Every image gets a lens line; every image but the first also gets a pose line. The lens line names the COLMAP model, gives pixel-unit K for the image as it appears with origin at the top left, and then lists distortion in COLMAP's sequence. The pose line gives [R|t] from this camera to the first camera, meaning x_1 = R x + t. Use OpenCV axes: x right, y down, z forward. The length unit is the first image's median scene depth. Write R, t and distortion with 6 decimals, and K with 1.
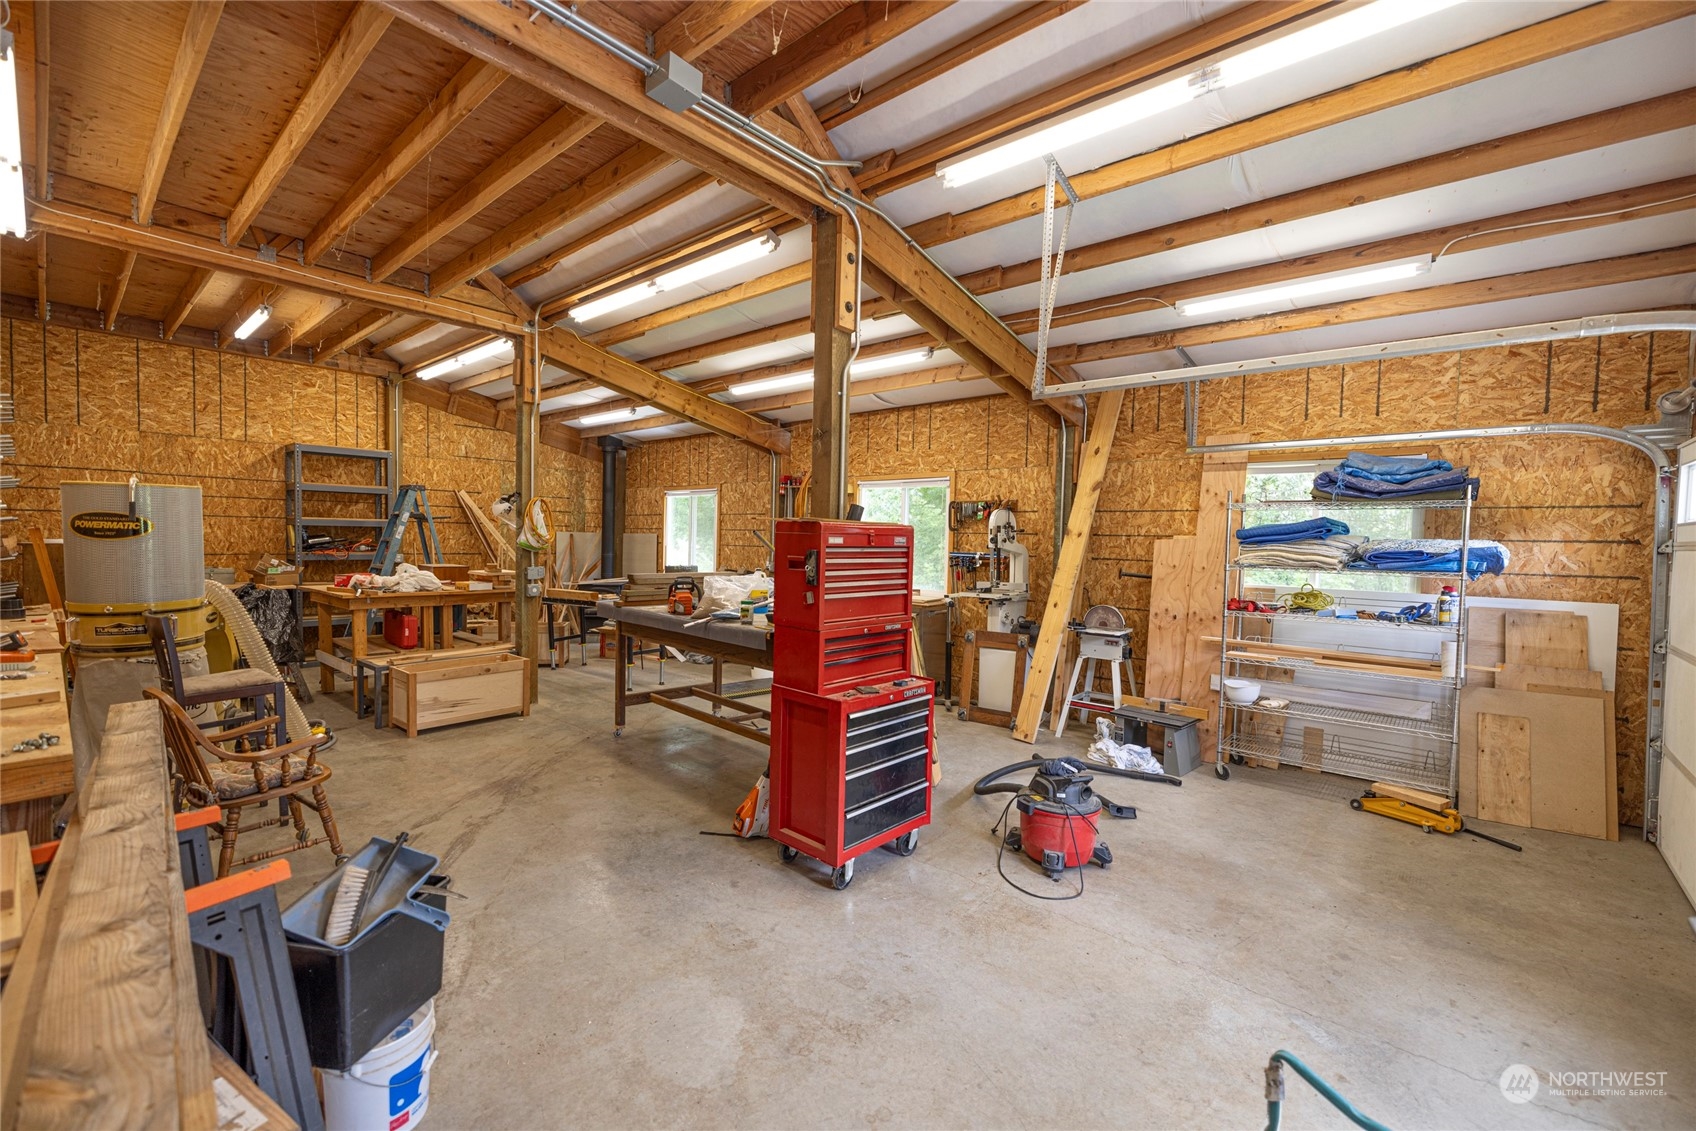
lens RADIAL K [[707.6, 0, 849.4], [0, 707.6, 566.7], [0, 0, 1]] dist [-0.006968, -0.000046]
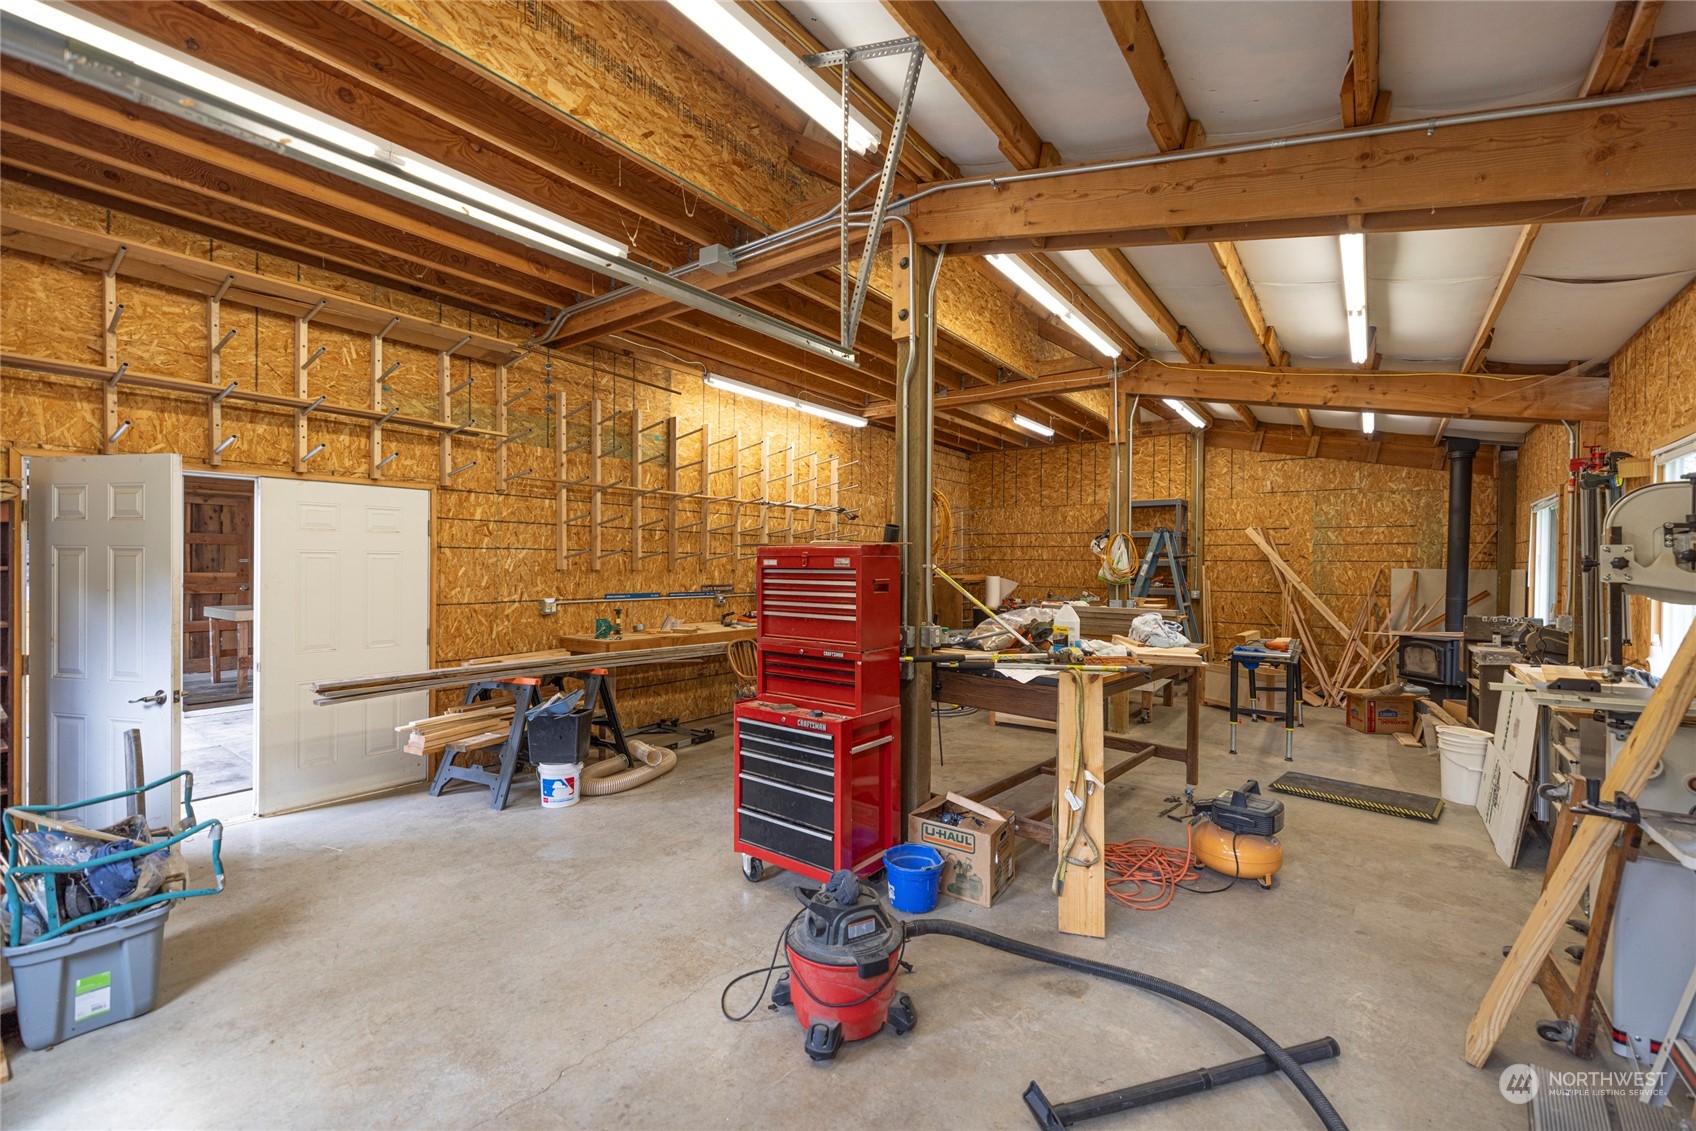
lens RADIAL K [[707.6, 0, 848.0], [0, 707.6, 566.0], [0, 0, 1]] dist [-0.006968, -0.000046]
pose [[0.080506, -0.021891, -0.996514, 0.453848], [-0.046870, 0.998570, -0.025723, -0.003751], [0.995652, 0.048778, 0.079364, 0.428574]]
